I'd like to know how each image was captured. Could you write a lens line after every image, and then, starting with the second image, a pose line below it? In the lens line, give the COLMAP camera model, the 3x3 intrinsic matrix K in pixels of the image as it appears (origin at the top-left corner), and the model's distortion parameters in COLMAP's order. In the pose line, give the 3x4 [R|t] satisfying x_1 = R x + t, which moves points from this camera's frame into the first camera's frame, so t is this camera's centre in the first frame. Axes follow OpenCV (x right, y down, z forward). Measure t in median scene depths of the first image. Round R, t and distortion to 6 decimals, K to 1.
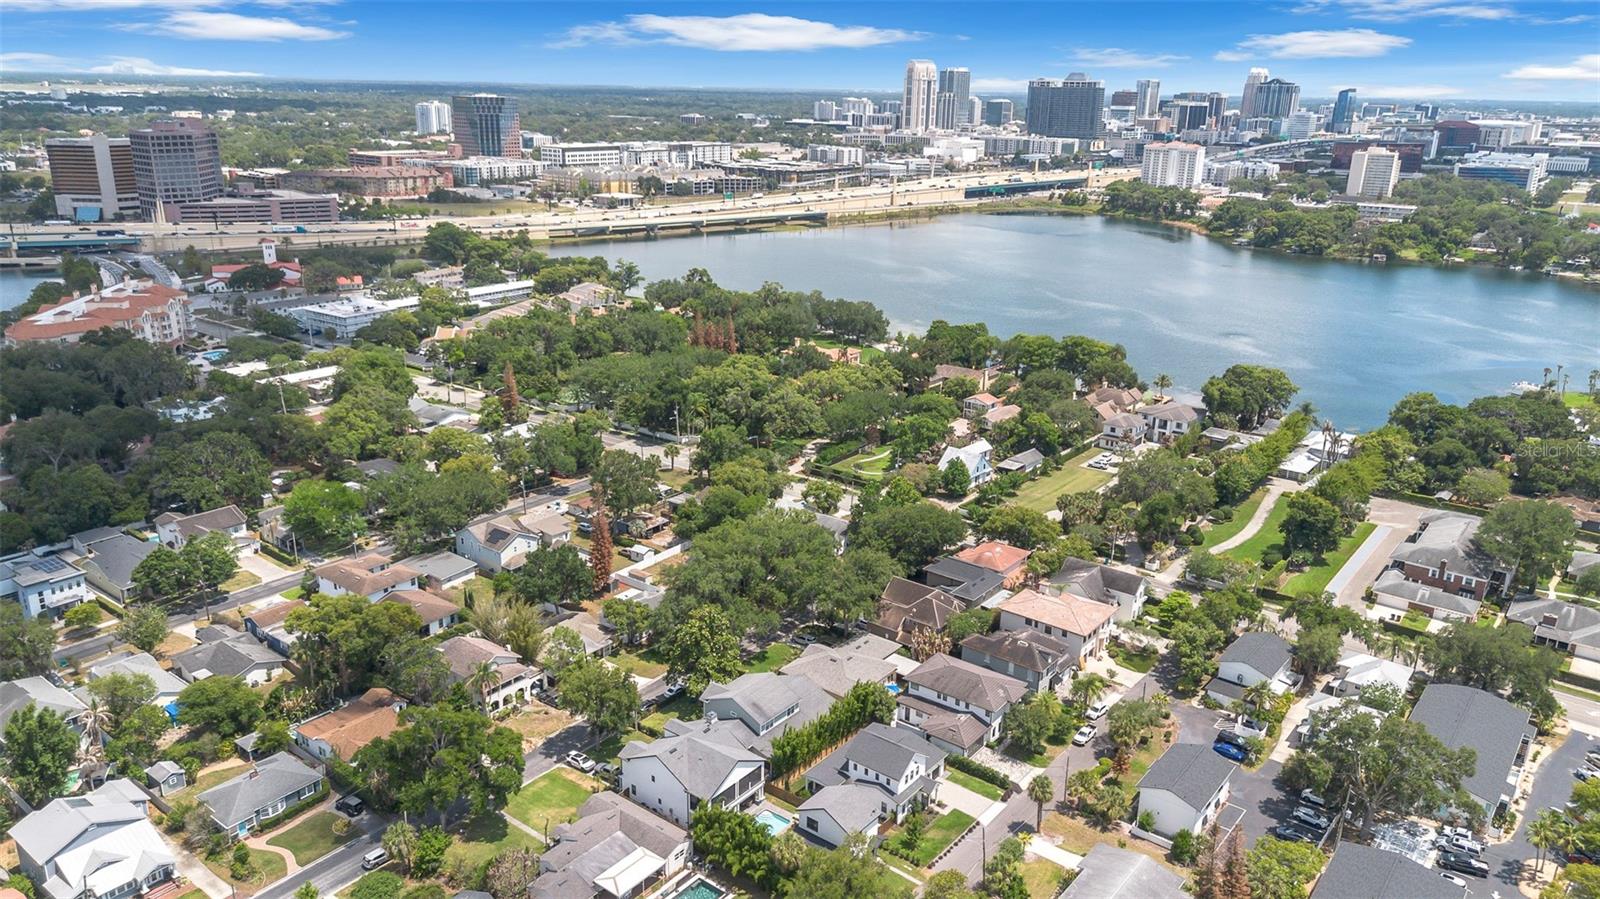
lens RADIAL K [[1125.9, 0, 800.0], [0, 1125.9, 449.5], [0, 0, 1]] dist [0.056472, -0.061244]
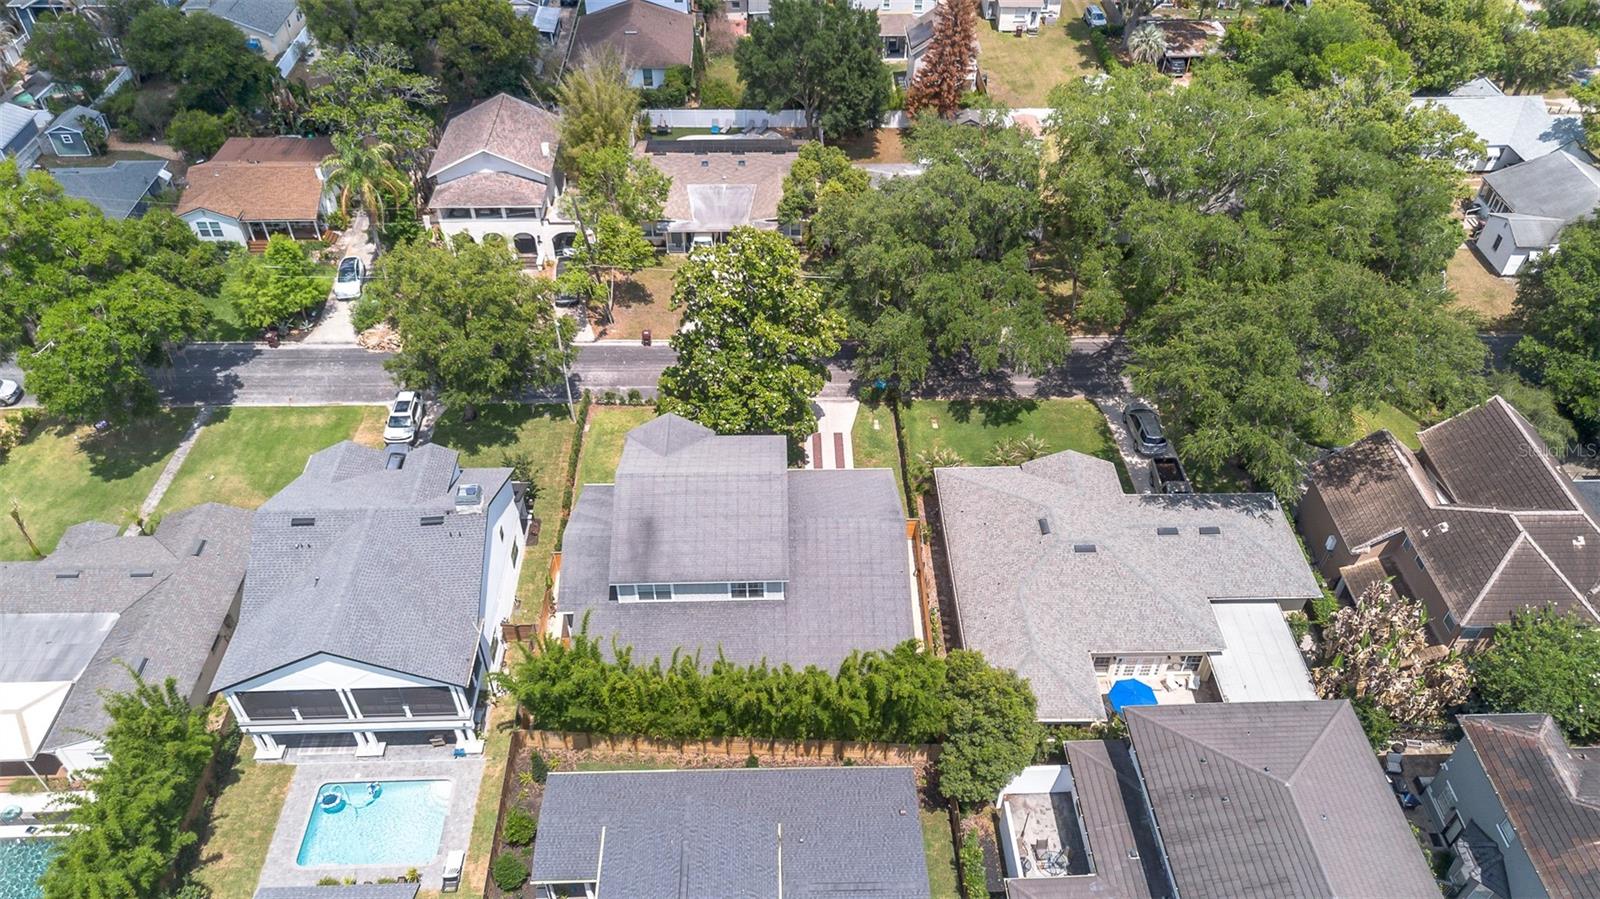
lens RADIAL K [[1124.6, 0, 800.0], [0, 1124.6, 449.5], [0, 0, 1]] dist [0.059241, -0.060057]
pose [[0.638331, 0.513724, -0.573256, 0.095805], [-0.229264, 0.837801, 0.495507, 0.006916], [0.734828, -0.184871, 0.652572, 0.411173]]
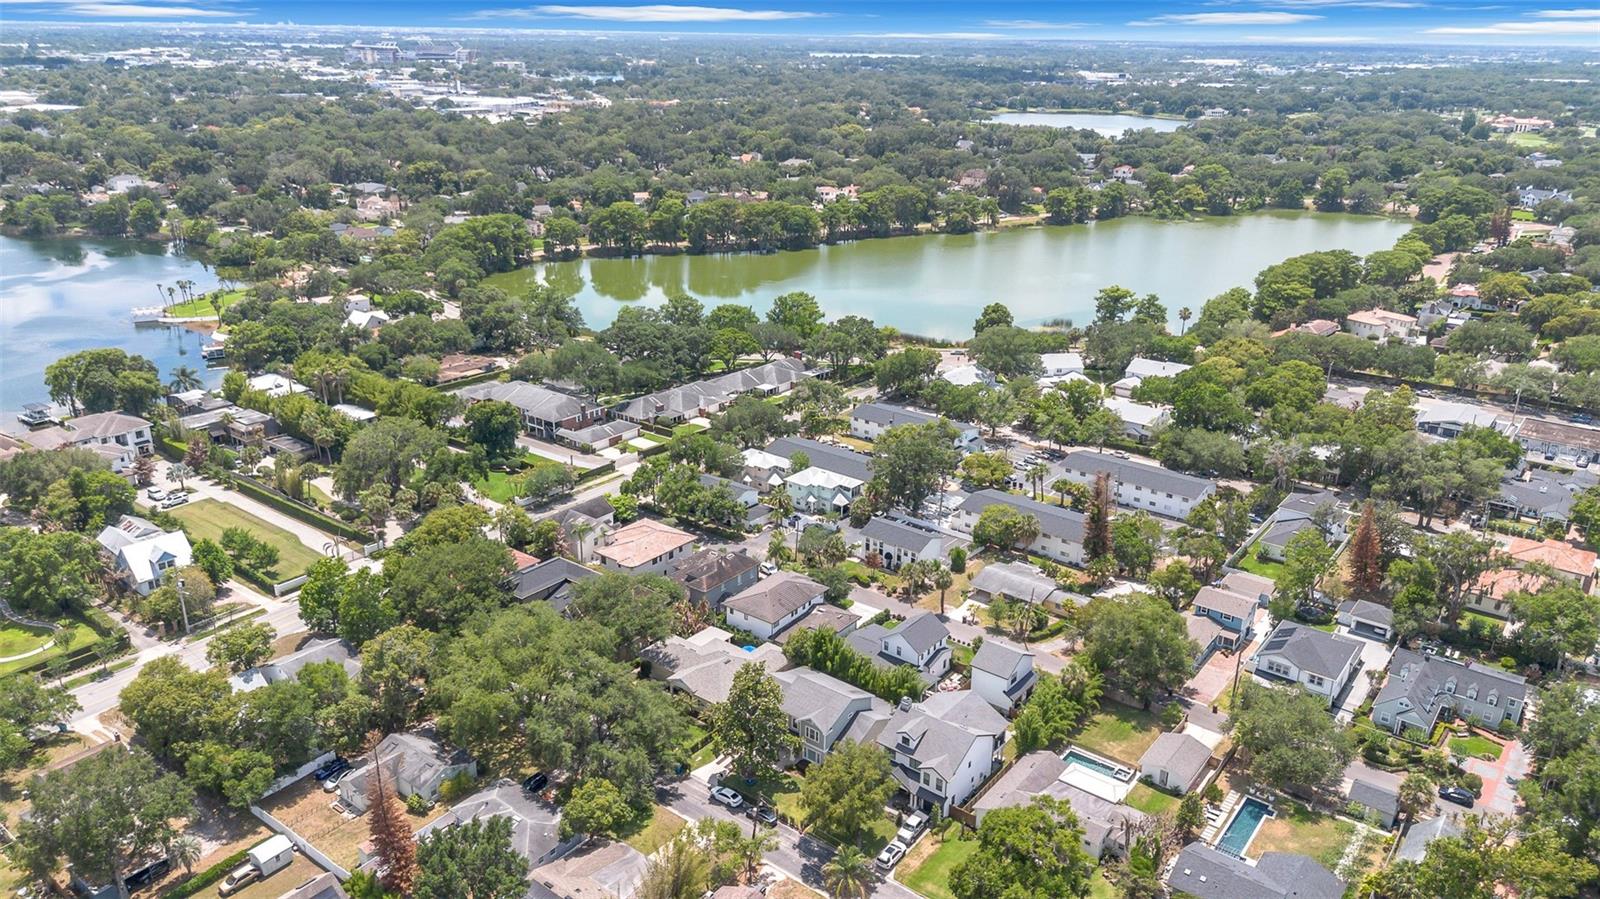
lens RADIAL K [[1125.9, 0, 800.0], [0, 1125.9, 449.5], [0, 0, 1]] dist [0.056472, -0.061244]
pose [[-0.003684, -0.361311, 0.932438, -0.446789], [0.289699, 0.892073, 0.346814, -0.159391], [-0.957111, 0.271404, 0.101385, 0.454796]]
